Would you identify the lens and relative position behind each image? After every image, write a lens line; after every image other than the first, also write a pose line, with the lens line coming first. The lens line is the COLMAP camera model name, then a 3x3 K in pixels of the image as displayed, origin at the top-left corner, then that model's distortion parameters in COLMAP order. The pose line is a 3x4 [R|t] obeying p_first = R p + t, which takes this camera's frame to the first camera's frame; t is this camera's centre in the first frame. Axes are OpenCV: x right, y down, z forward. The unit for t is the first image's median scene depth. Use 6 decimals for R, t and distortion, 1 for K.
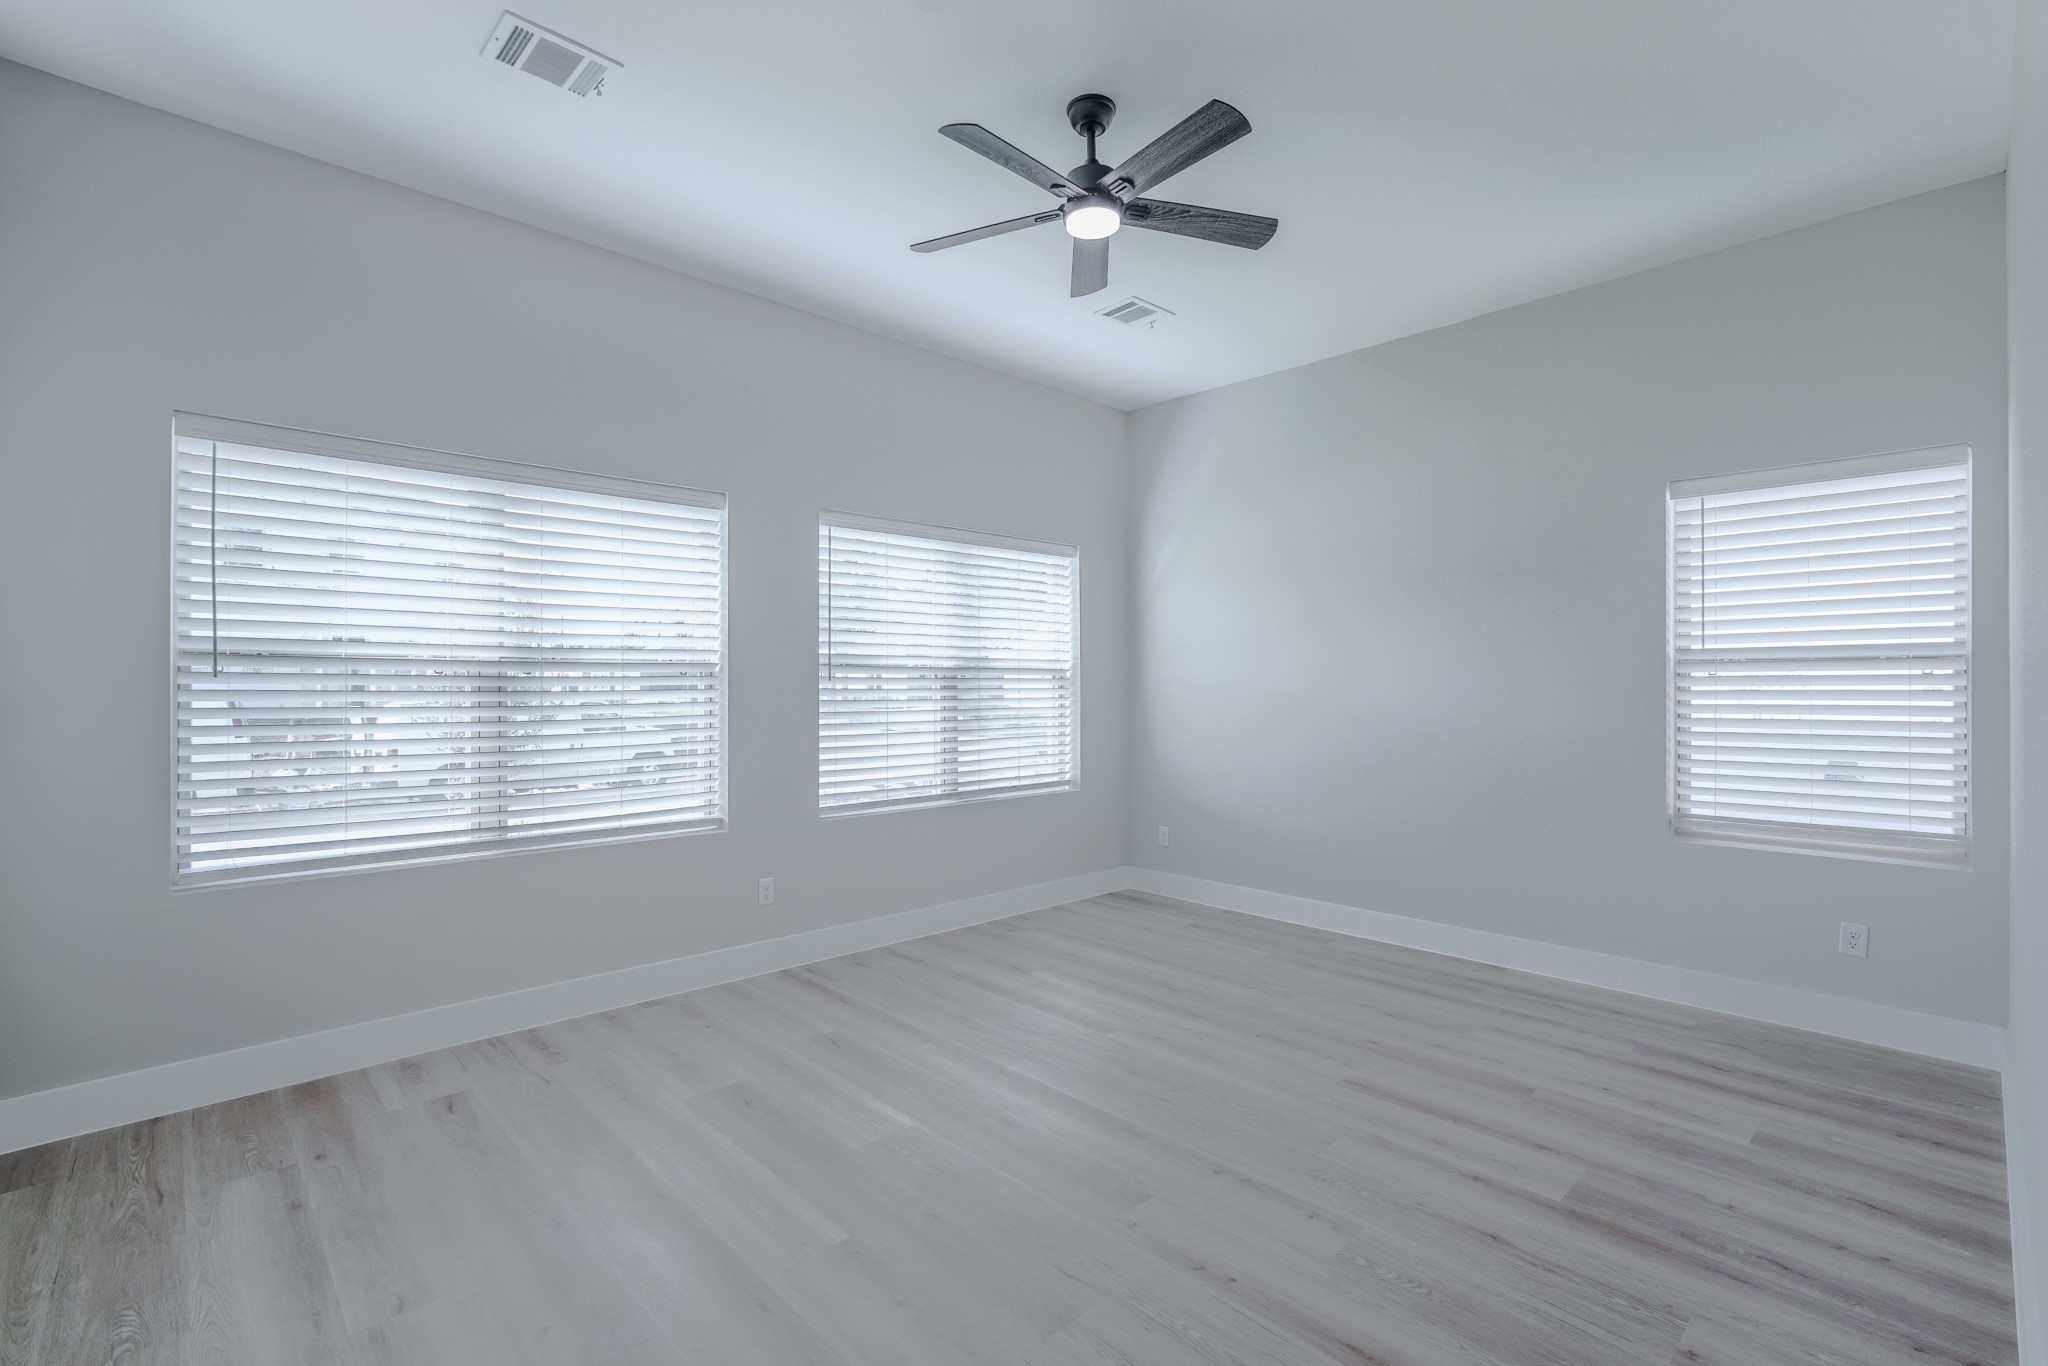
lens RADIAL K [[914.0, 0, 1023.0], [0, 914.0, 678.8], [0, 0, 1]] dist [-0.014600, 0.000453]
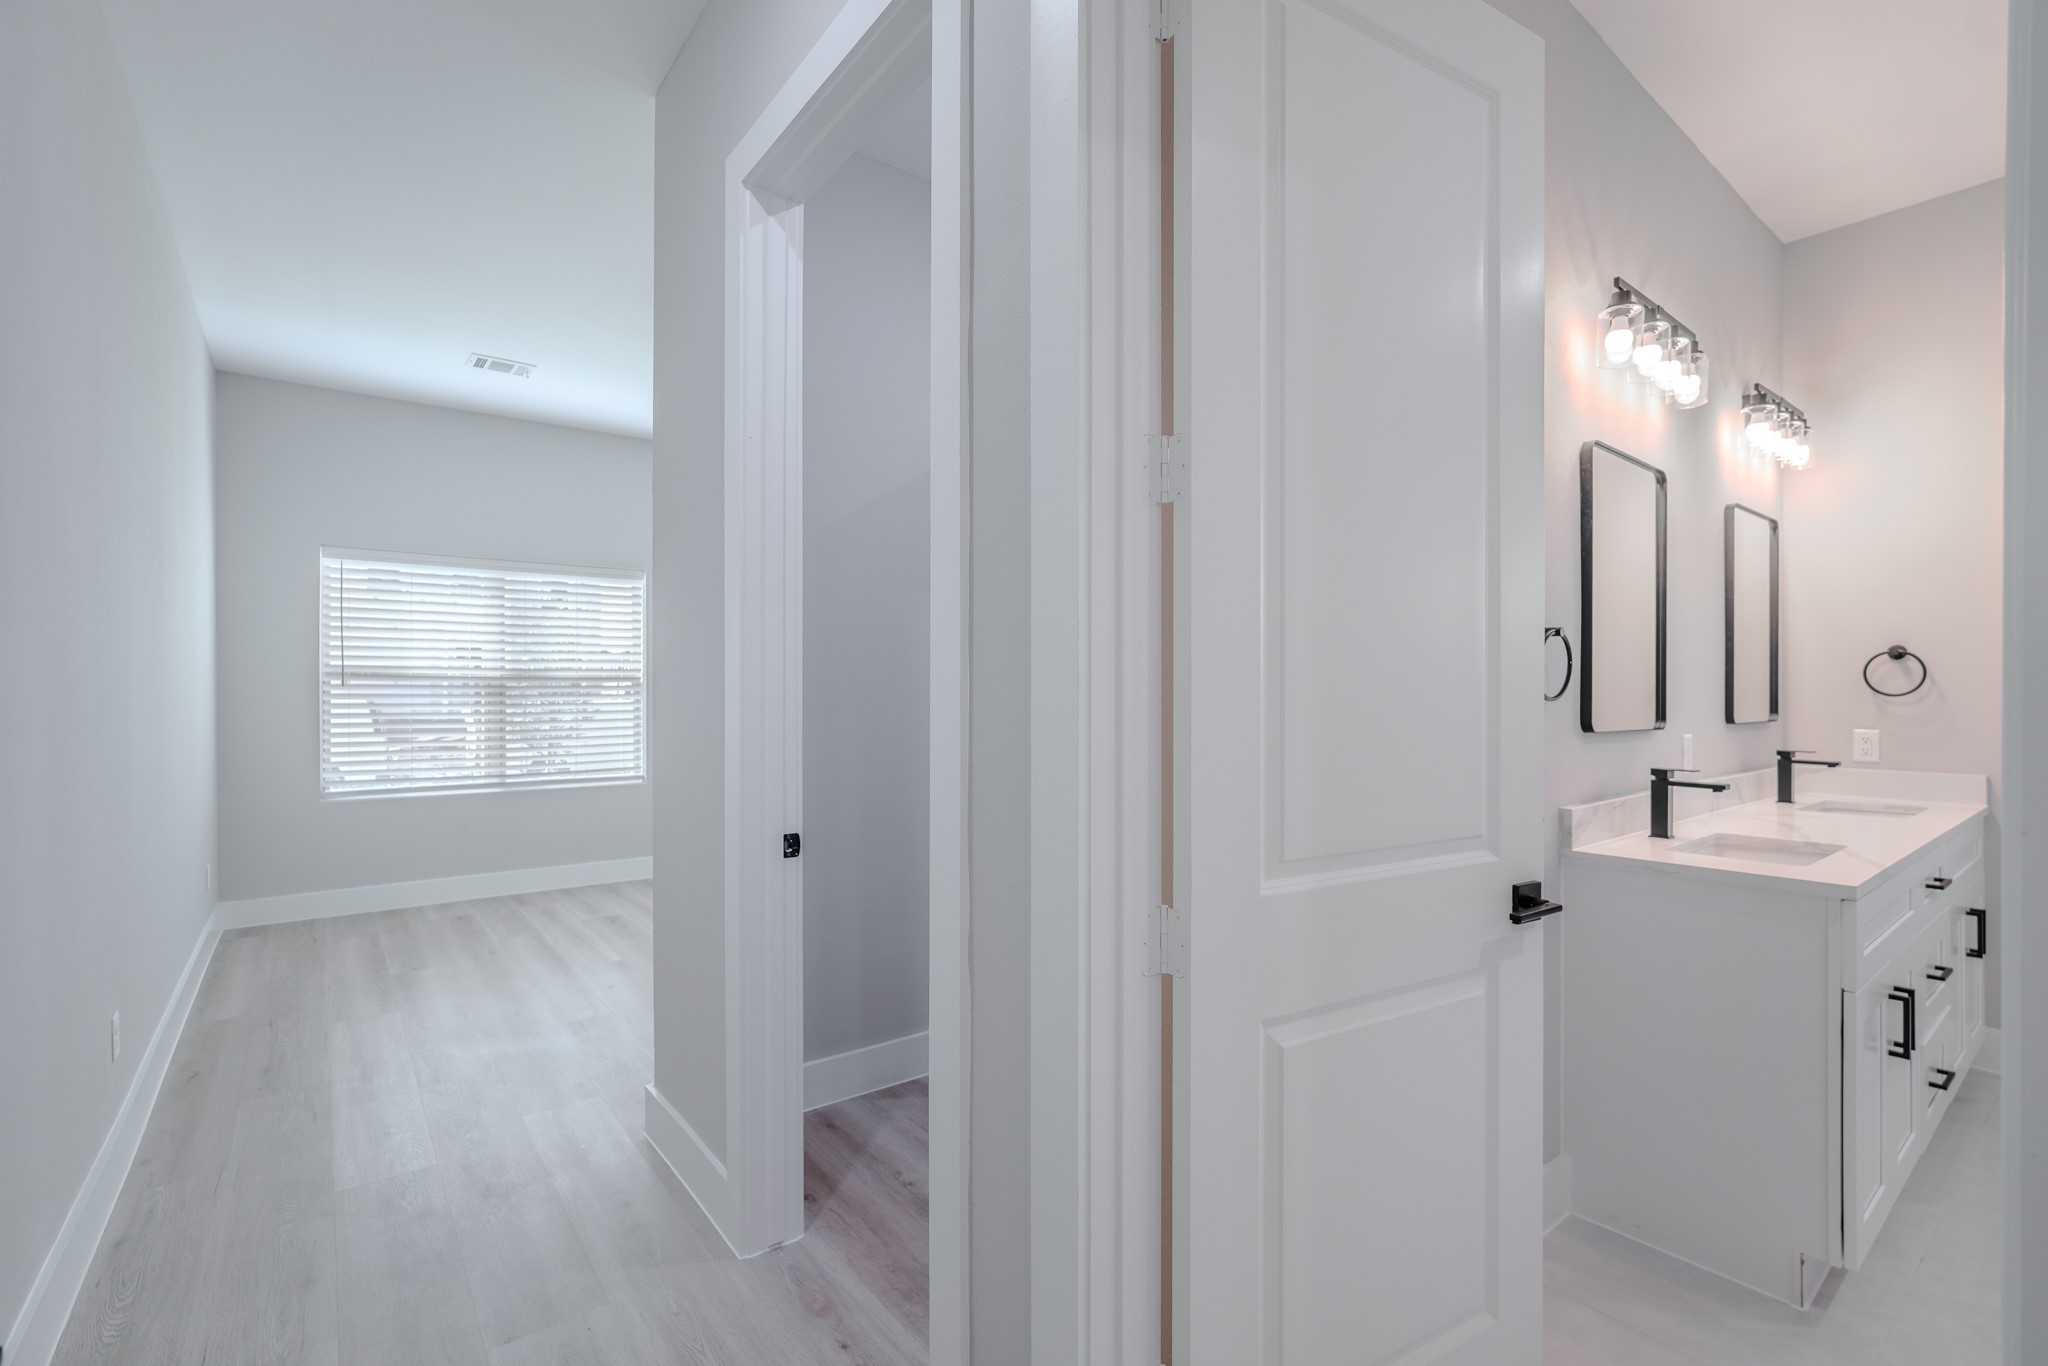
lens RADIAL K [[900.1, 0, 1020.6], [0, 900.1, 688.4], [0, 0, 1]] dist [-0.015235, 0.008831]
pose [[0.995260, -0.002194, -0.097230, 0.570994], [0.002193, 0.999998, -0.000119, 0.004012], [0.097230, -0.000095, 0.995262, -0.590534]]
